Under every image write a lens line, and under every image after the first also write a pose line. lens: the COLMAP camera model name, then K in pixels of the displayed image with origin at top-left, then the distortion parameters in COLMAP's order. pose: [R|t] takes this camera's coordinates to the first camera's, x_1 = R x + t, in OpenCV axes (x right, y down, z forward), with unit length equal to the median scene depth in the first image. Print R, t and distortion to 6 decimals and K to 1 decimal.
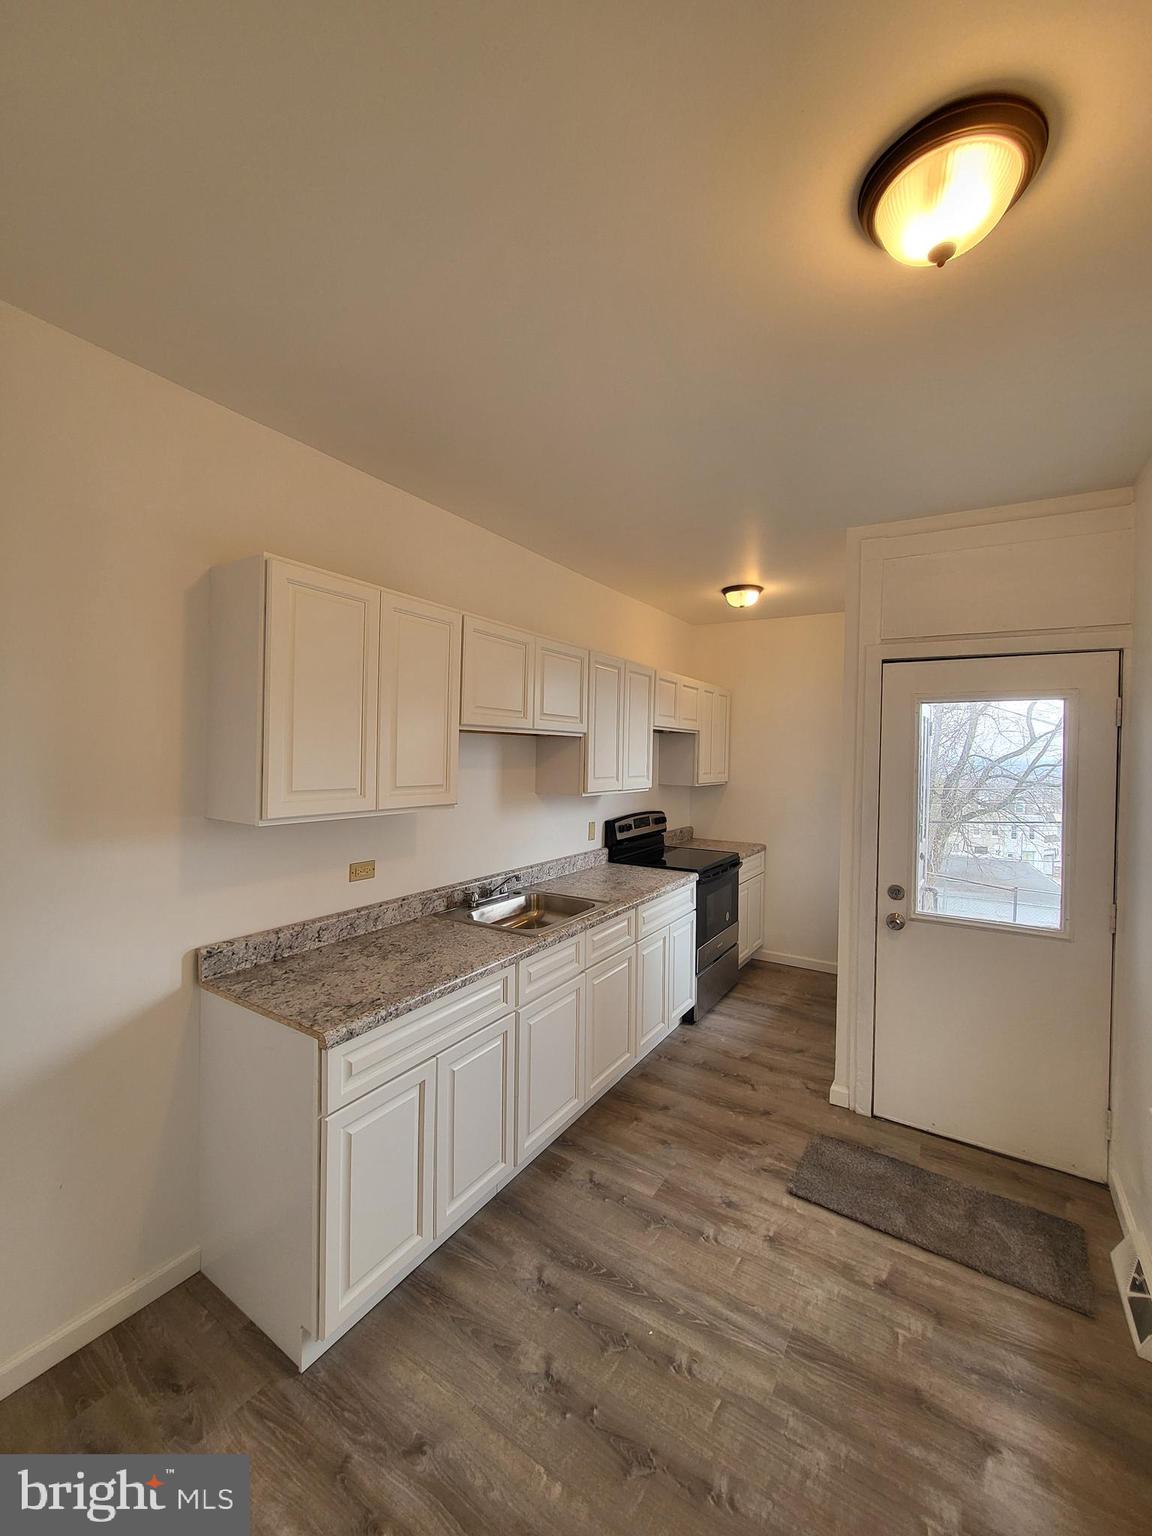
lens RADIAL K [[608.0, 0, 583.0], [0, 608.0, 757.1], [0, 0, 1]] dist [0.001227, -0.000485]
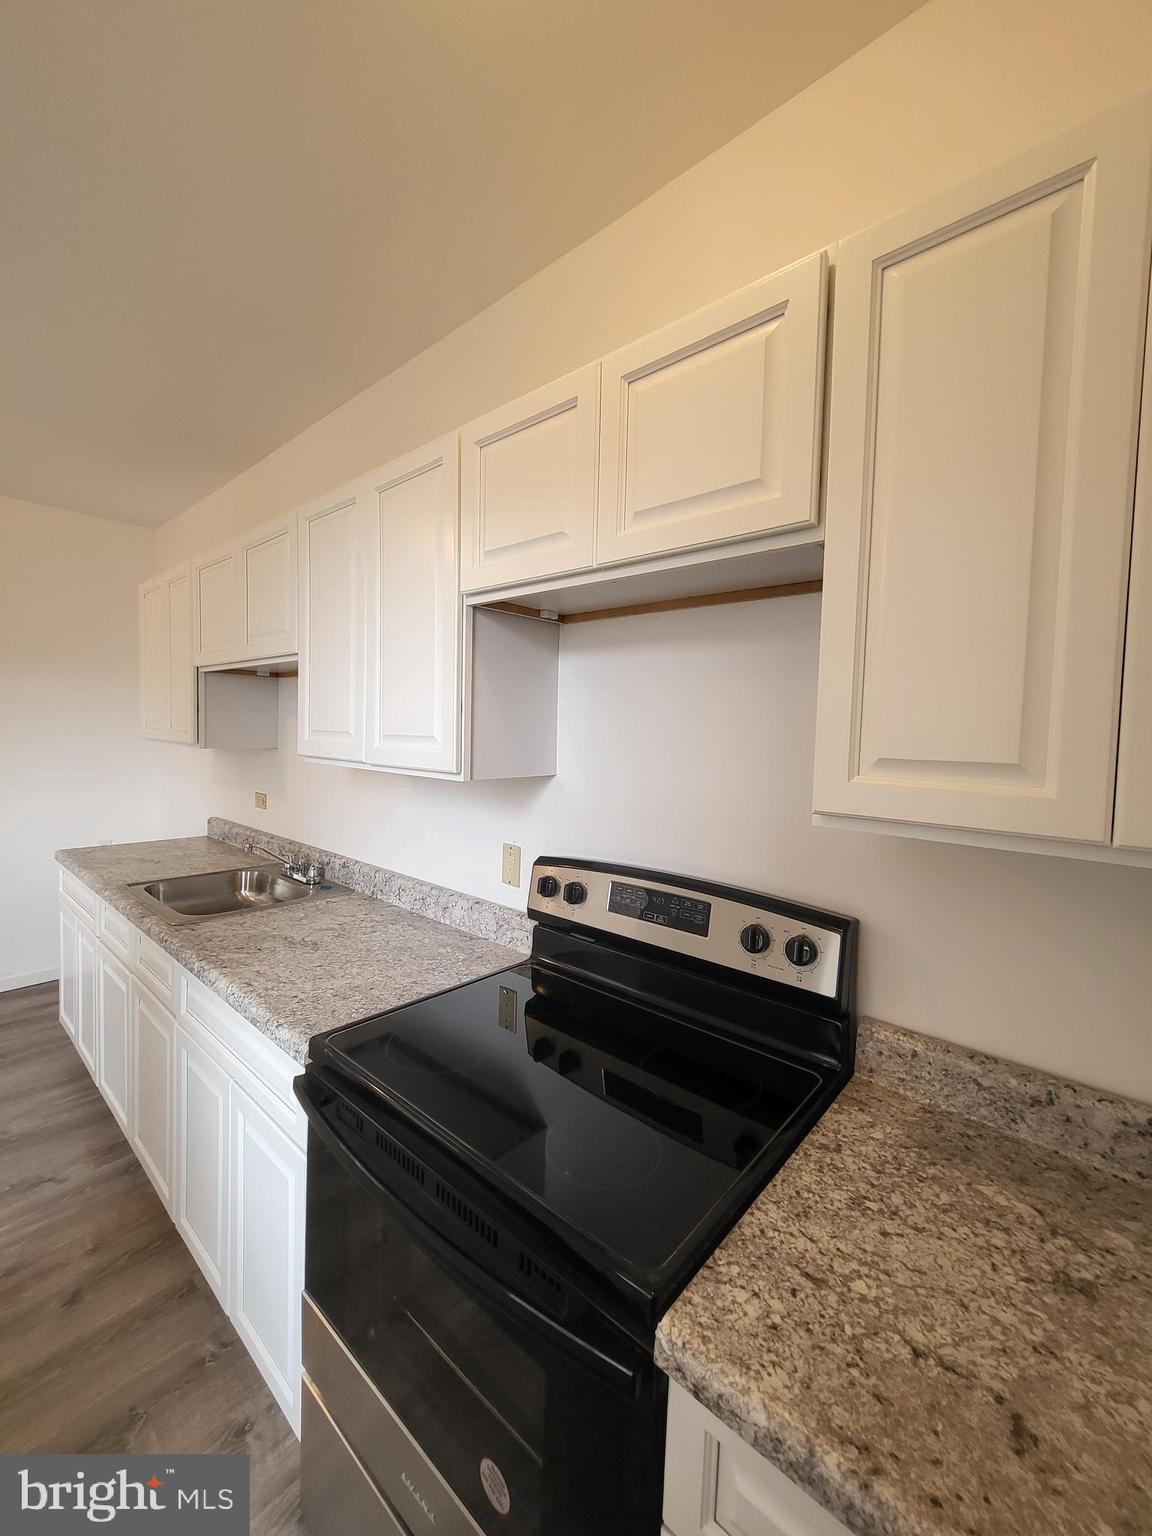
lens RADIAL K [[608.0, 0, 579.6], [0, 608.0, 759.6], [0, 0, 1]] dist [0.001227, -0.000485]
pose [[-0.153403, 0.025148, -0.987844, 0.668939], [-0.037785, 0.998796, 0.031295, 0.043369], [0.987441, 0.042126, -0.152268, 1.679637]]
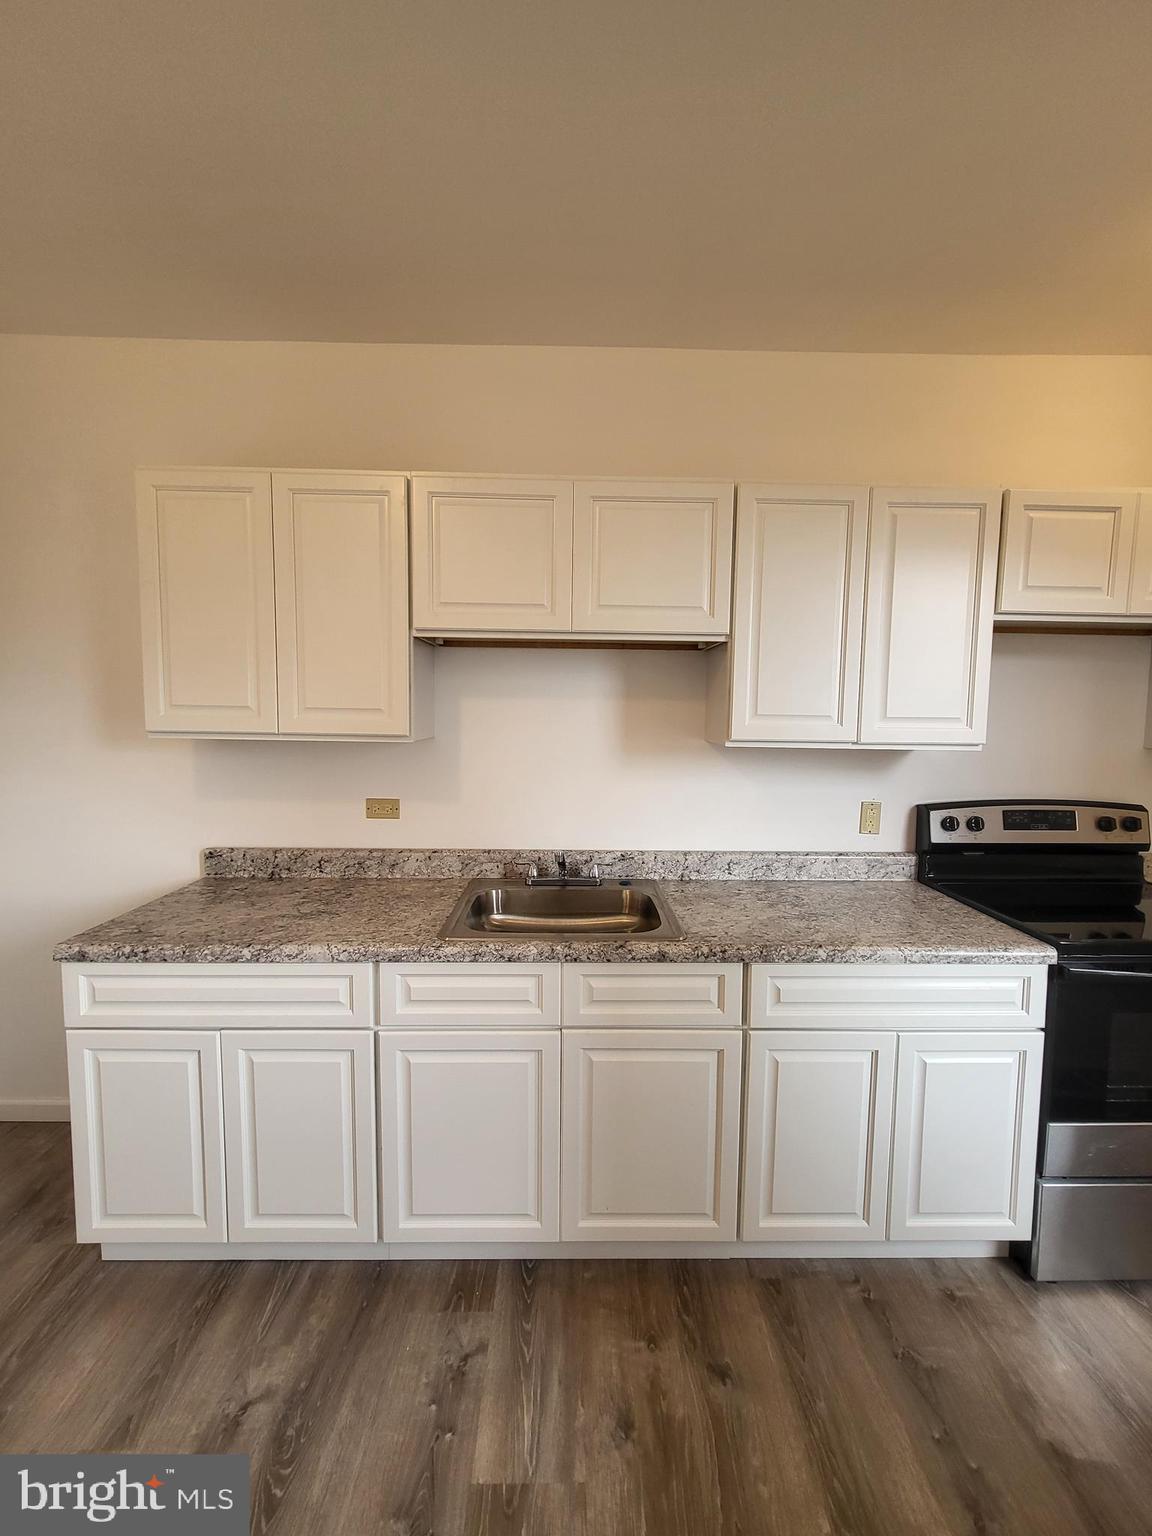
lens RADIAL K [[608.0, 0, 578.8], [0, 608.0, 760.0], [0, 0, 1]] dist [0.001227, -0.000485]
pose [[0.547104, 0.057786, -0.835068, 0.501189], [-0.009721, 0.997986, 0.062691, 0.053651], [0.837008, -0.026181, 0.546564, 0.708141]]
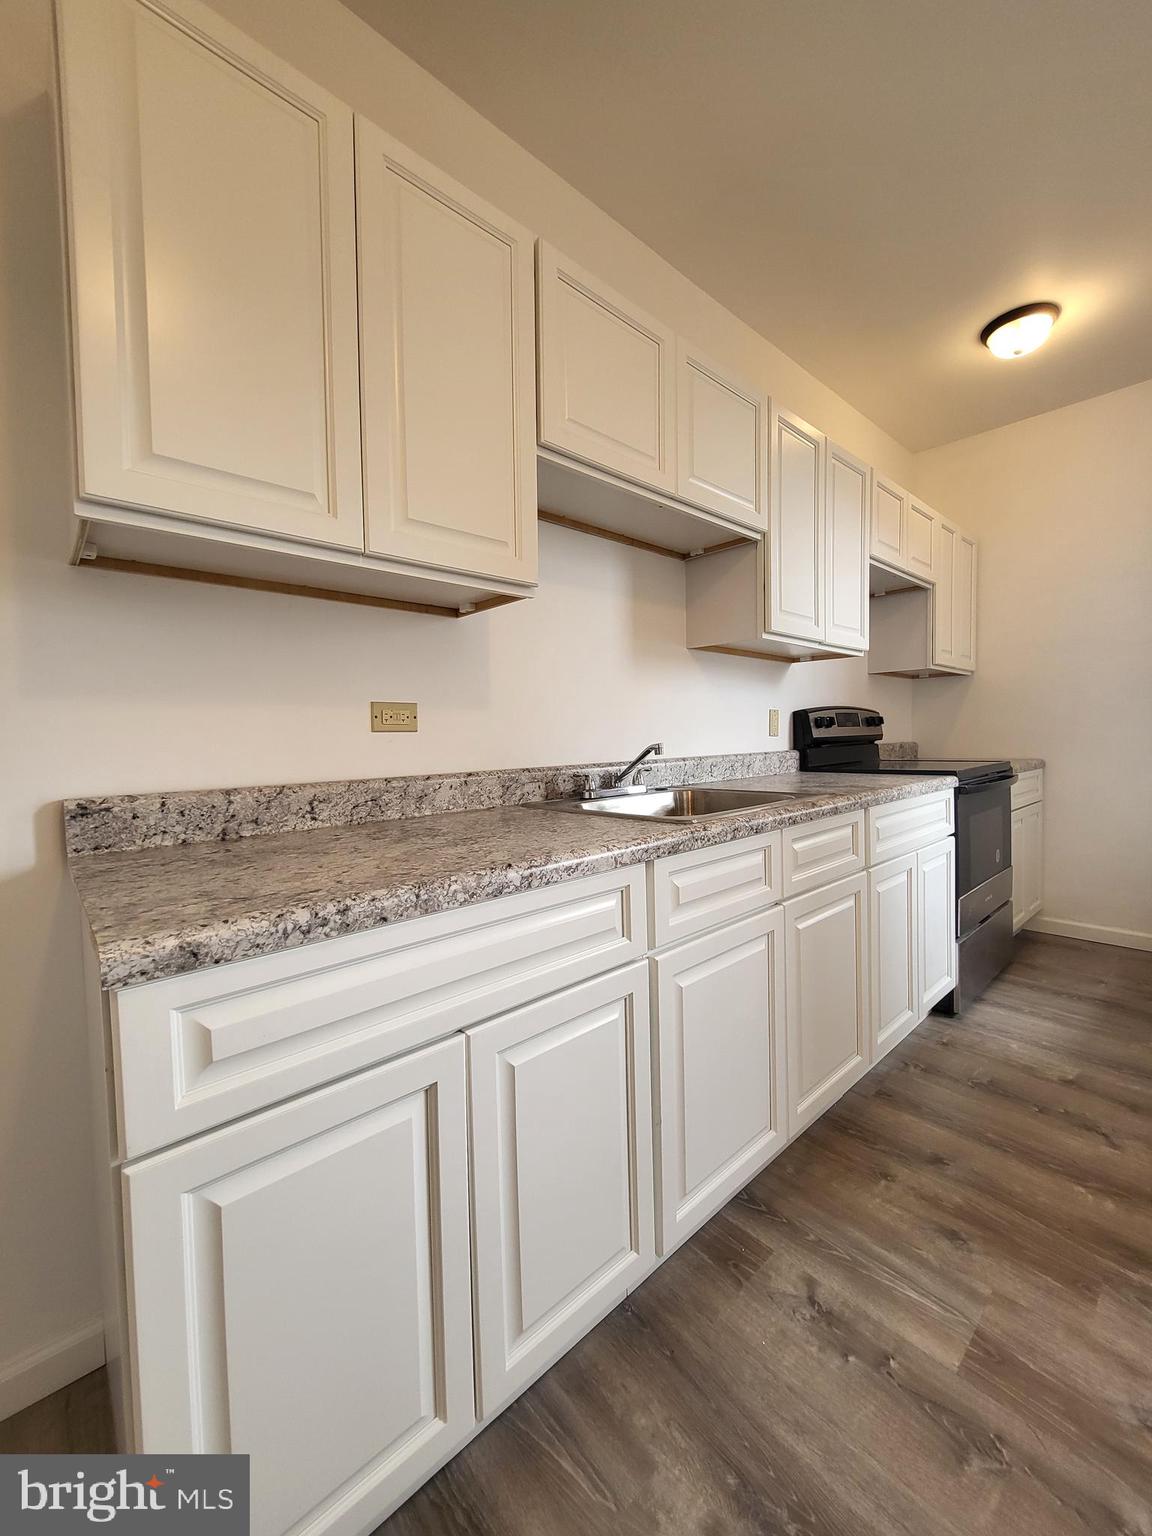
lens RADIAL K [[608.0, 0, 581.5], [0, 608.0, 758.8], [0, 0, 1]] dist [0.001227, -0.000485]
pose [[0.964957, -0.026342, -0.261082, -0.025094], [0.034509, 0.999046, 0.026745, 0.204676], [0.260129, -0.034817, 0.964946, 0.434077]]
